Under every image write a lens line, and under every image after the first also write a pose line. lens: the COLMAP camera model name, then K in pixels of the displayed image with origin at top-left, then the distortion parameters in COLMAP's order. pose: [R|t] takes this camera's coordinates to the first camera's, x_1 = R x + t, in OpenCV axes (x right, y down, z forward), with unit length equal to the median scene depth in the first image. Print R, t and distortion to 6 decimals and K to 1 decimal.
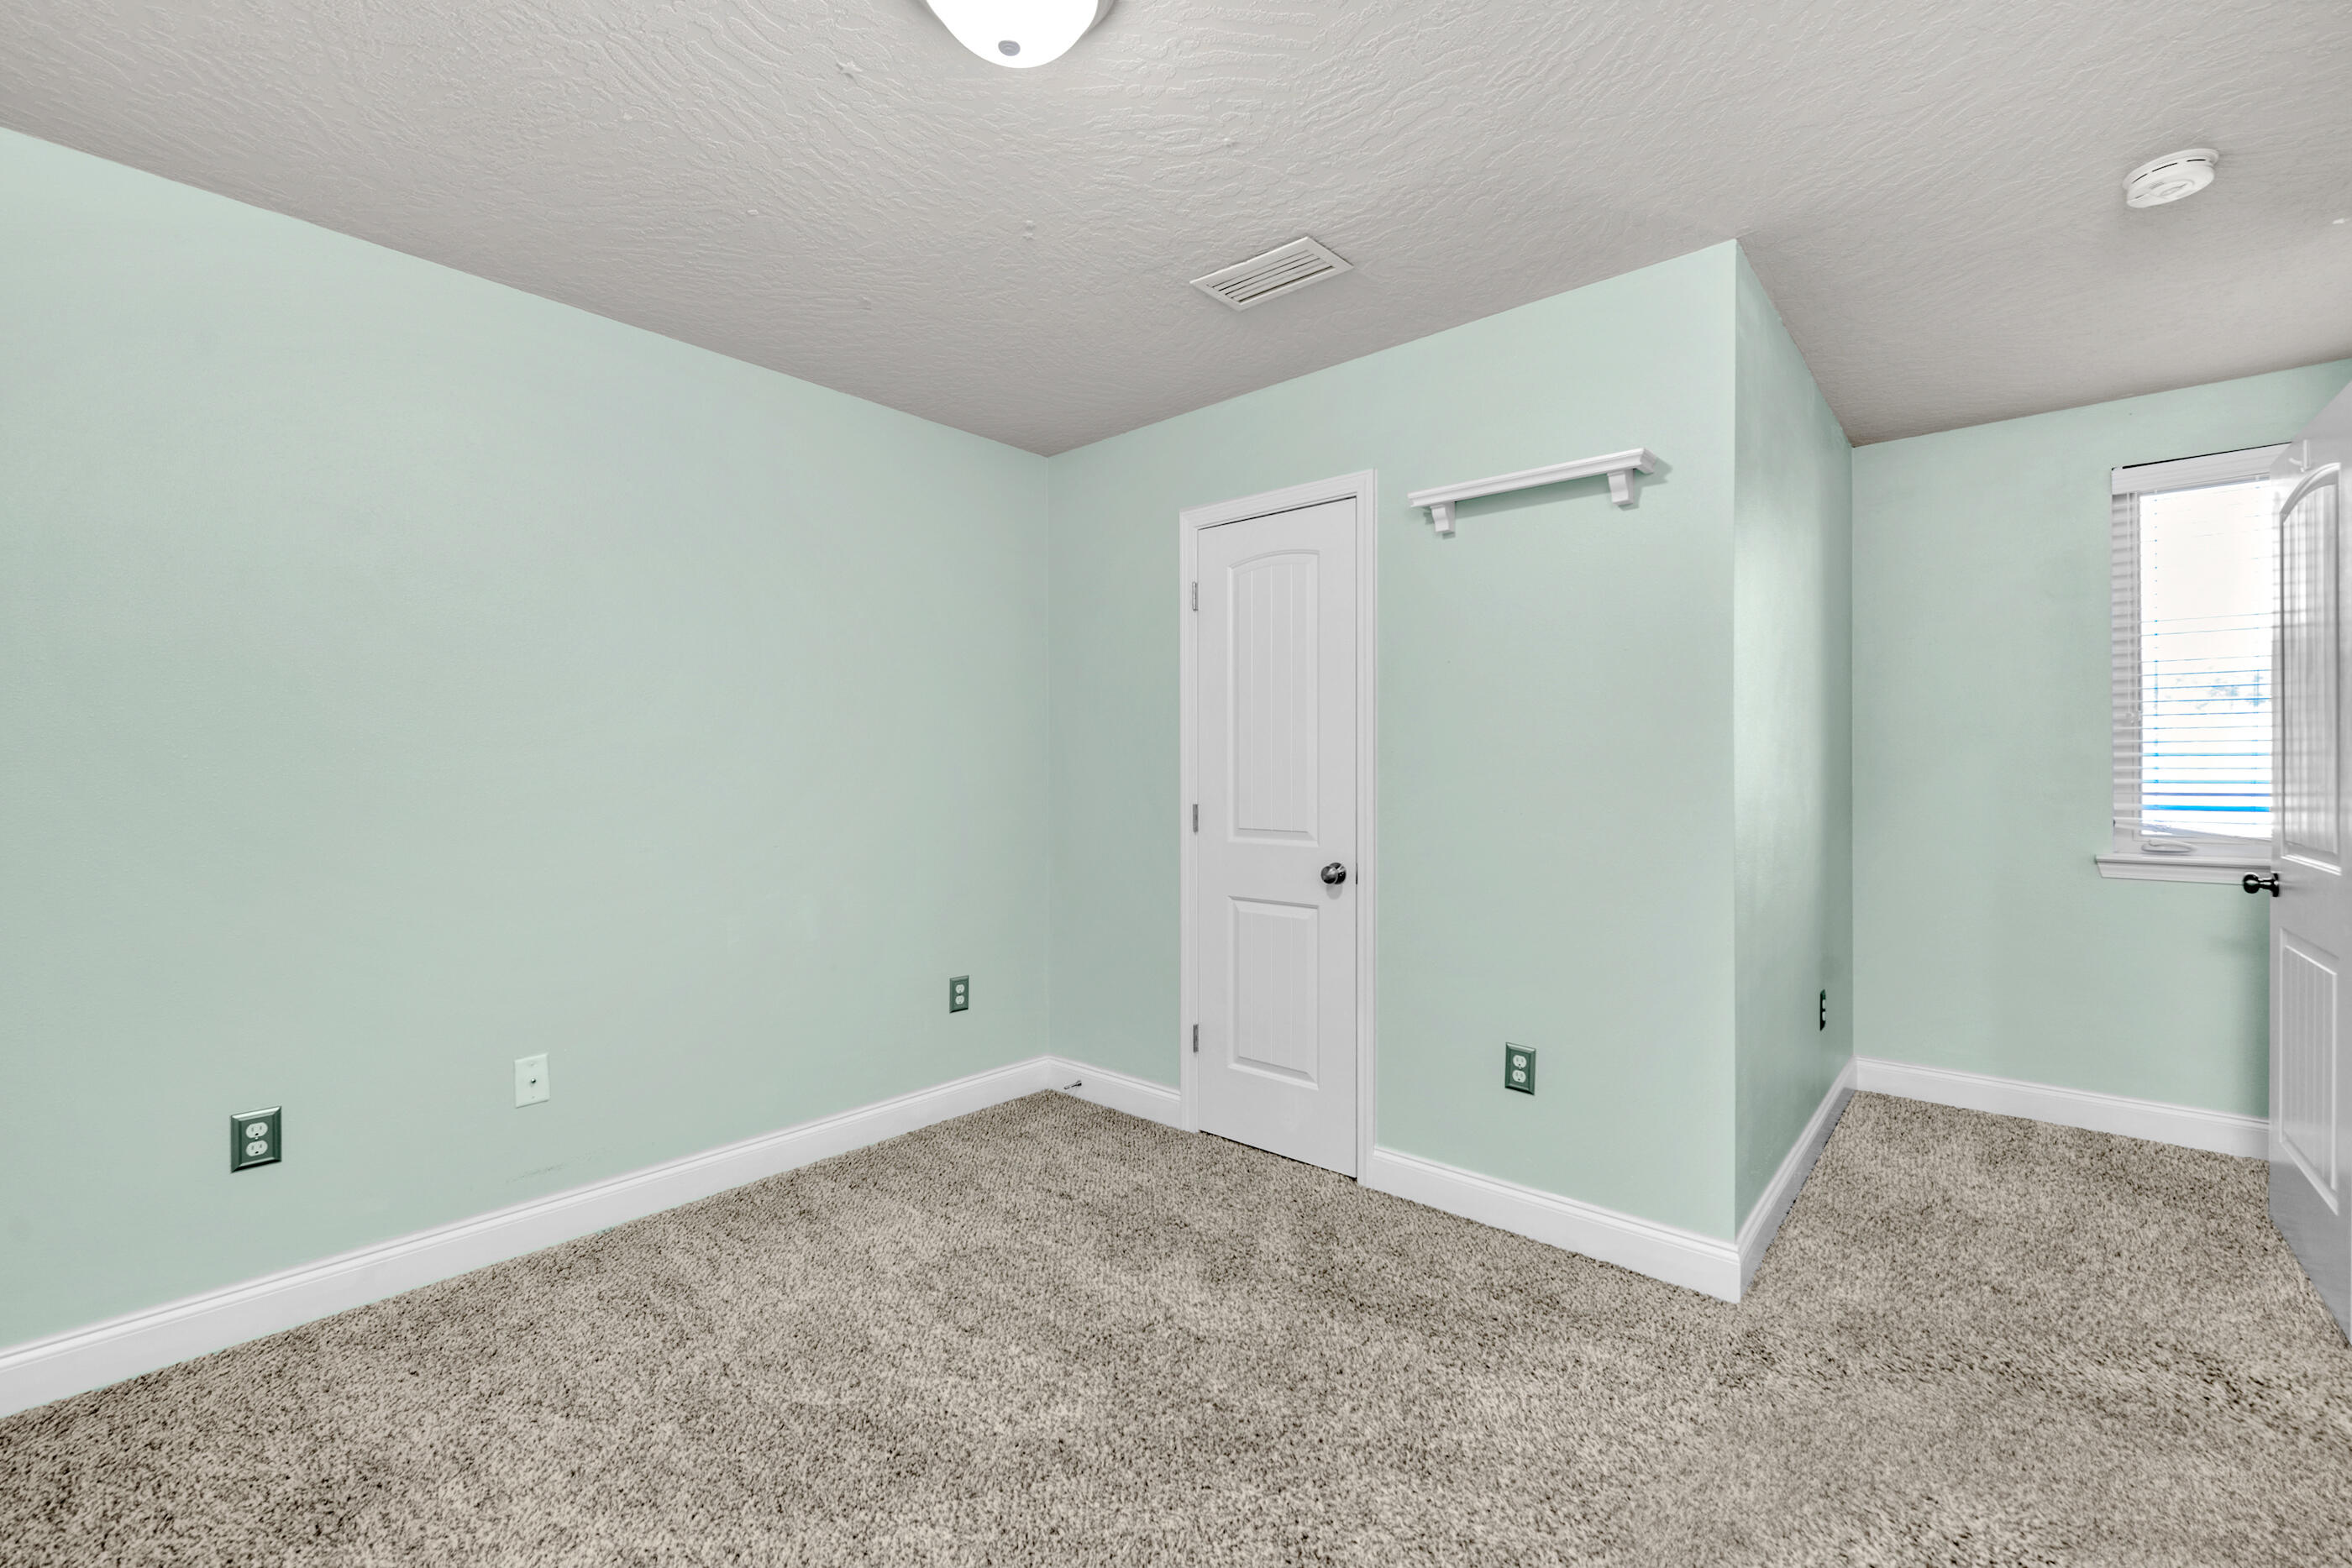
lens RADIAL K [[957.6, 0, 1180.4], [0, 957.6, 778.1], [0, 0, 1]] dist [-0.009962, -0.001540]
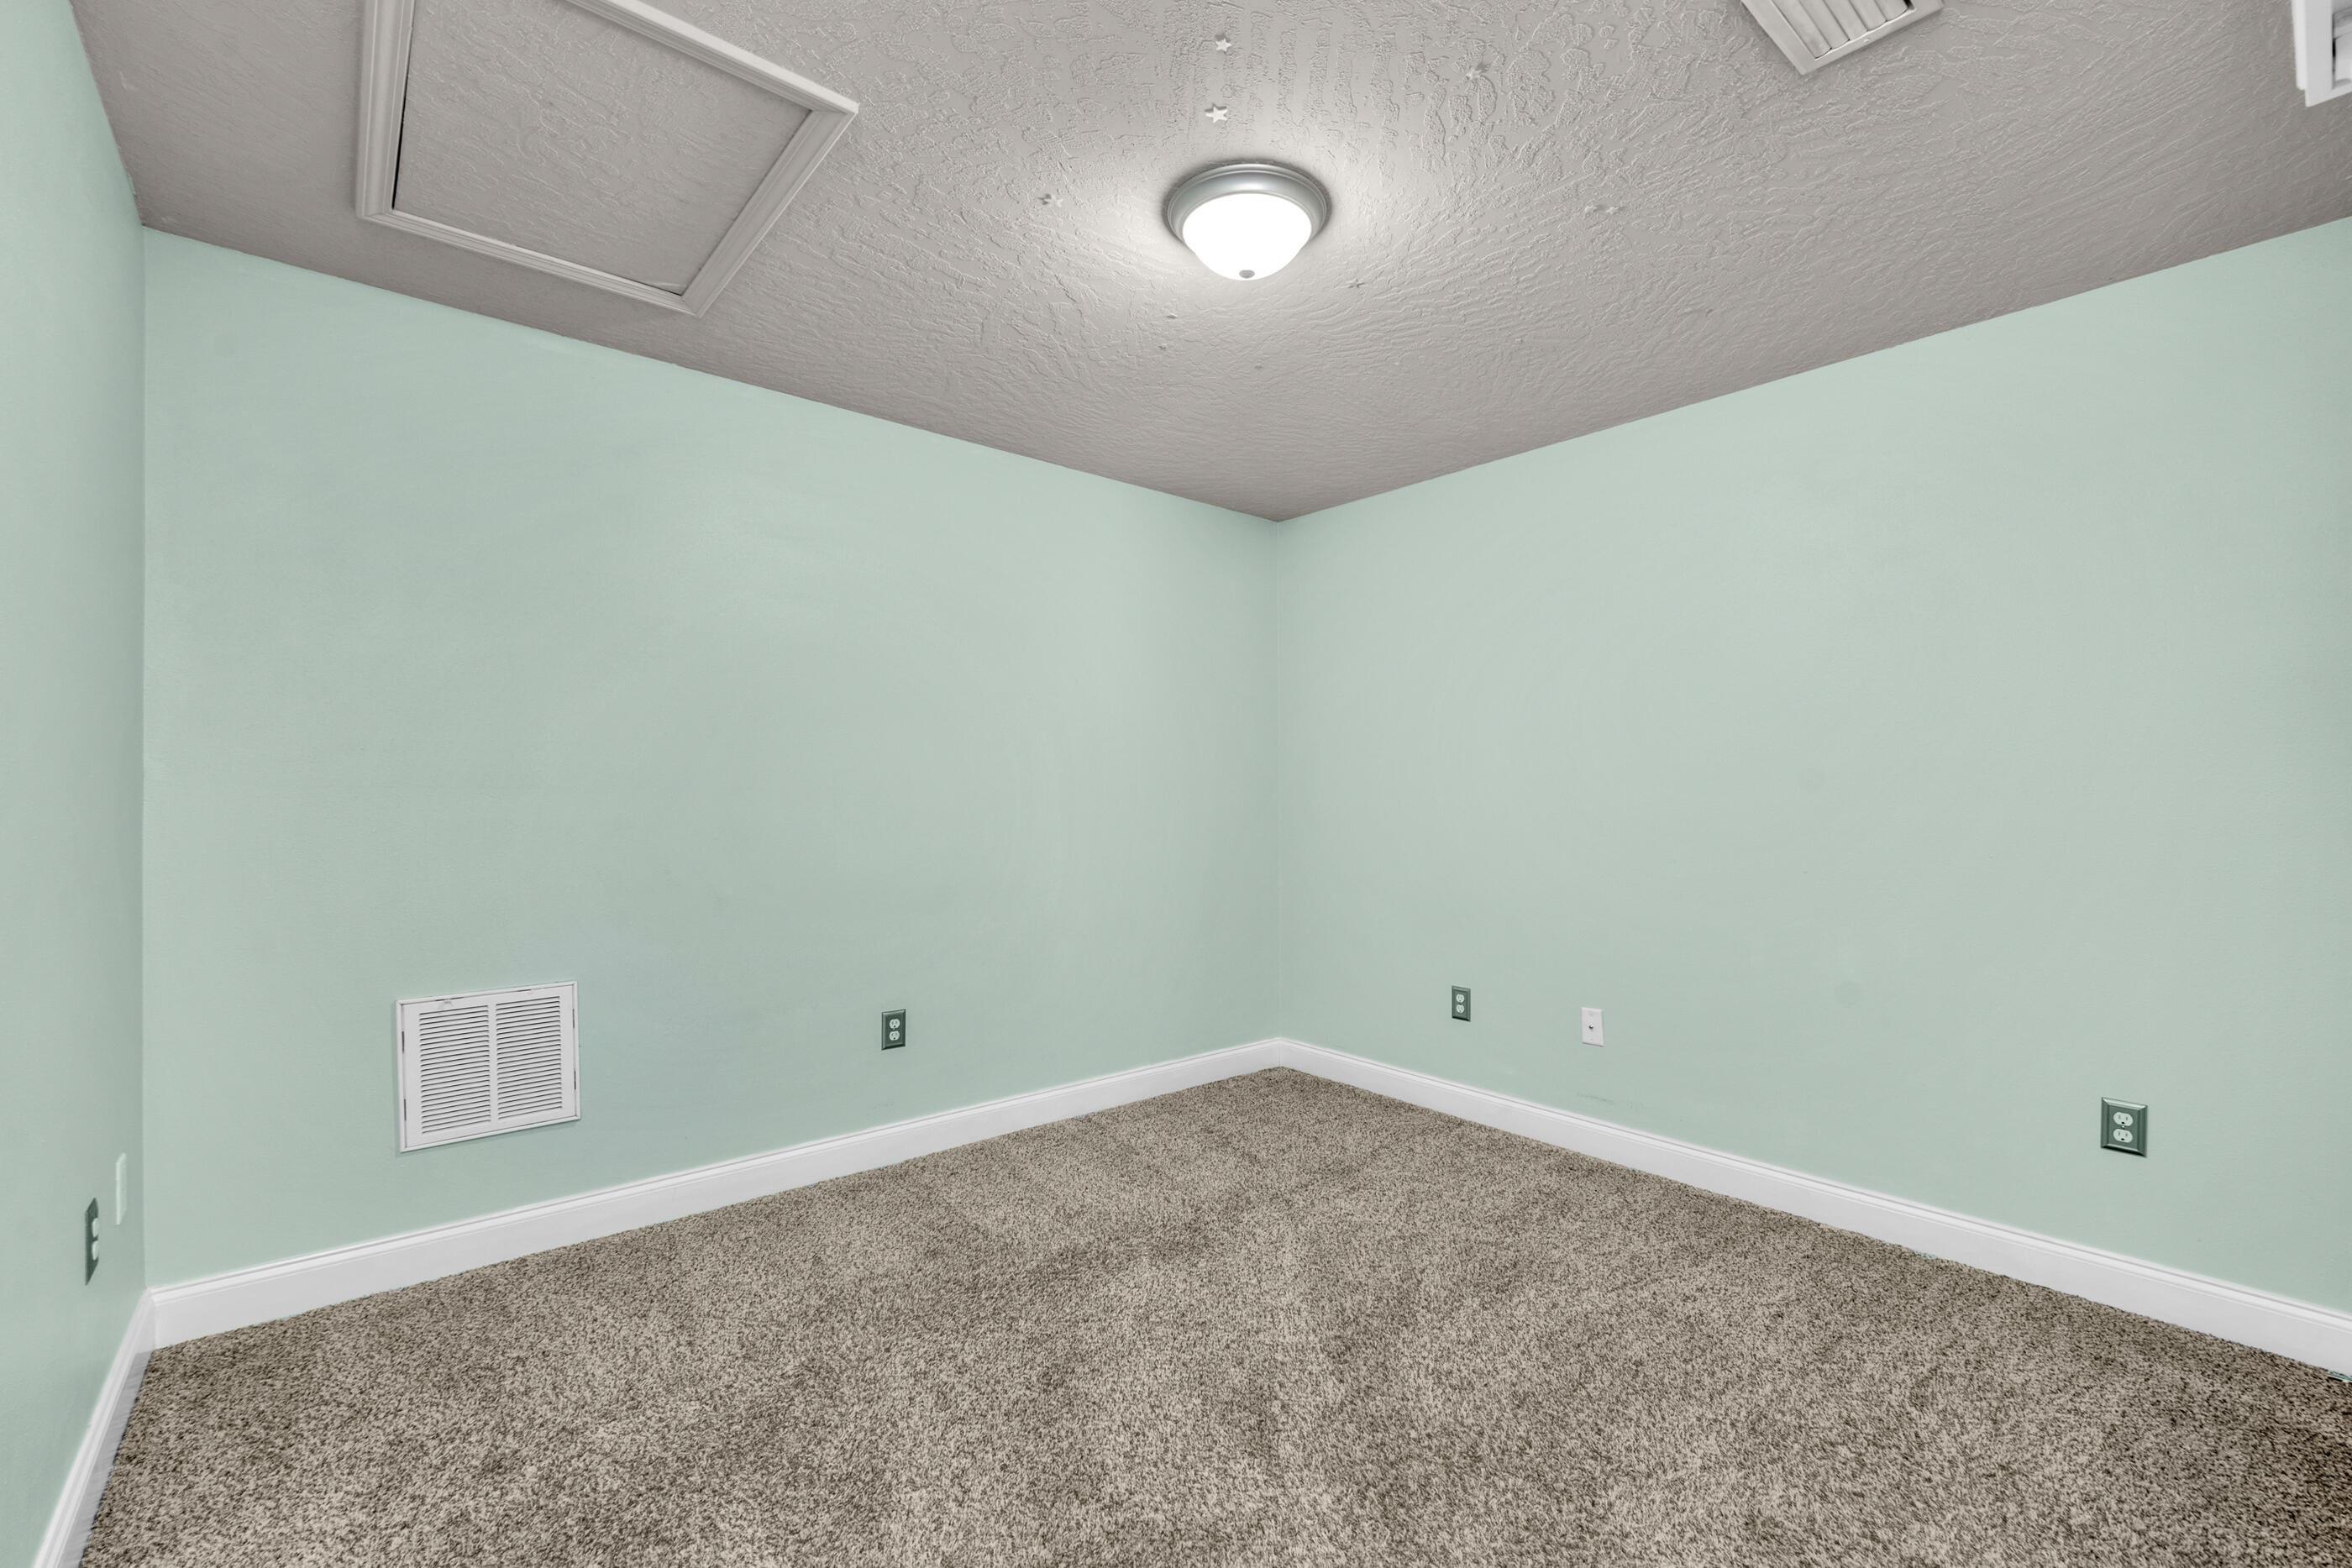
lens RADIAL K [[957.6, 0, 1178.8], [0, 957.6, 778.8], [0, 0, 1]] dist [-0.009962, -0.001540]
pose [[-0.117741, 0.010804, -0.992986, 0.647786], [0.008115, 0.999918, 0.009917, -0.041835], [0.993011, -0.006890, -0.117819, 0.539417]]
